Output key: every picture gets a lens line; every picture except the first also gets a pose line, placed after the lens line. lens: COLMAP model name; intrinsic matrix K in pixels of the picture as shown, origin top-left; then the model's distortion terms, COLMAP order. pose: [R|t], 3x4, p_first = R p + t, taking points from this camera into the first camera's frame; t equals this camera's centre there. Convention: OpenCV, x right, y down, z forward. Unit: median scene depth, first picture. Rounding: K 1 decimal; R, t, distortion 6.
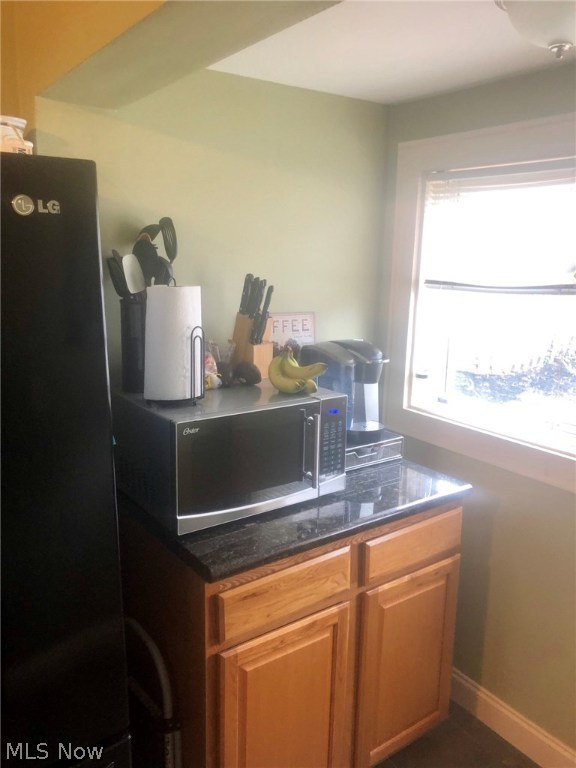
lens RADIAL K [[630.4, 0, 287.4], [0, 630.4, 383.9], [0, 0, 1]] dist [0.017526, -0.012340]
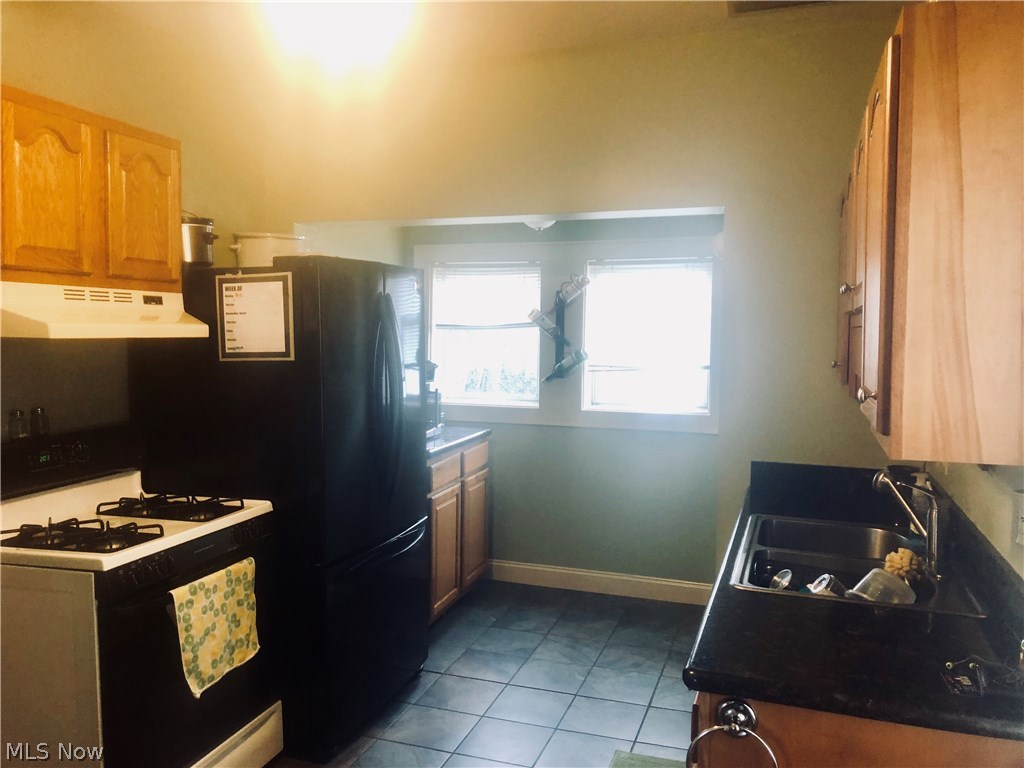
lens RADIAL K [[840.5, 0, 511.6], [0, 840.5, 382.1], [0, 0, 1]] dist [0.017526, -0.012340]
pose [[0.800702, -0.047261, 0.597196, -1.279387], [0.126263, 0.987803, -0.091116, 0.288369], [-0.585606, 0.148361, 0.796904, -1.174393]]
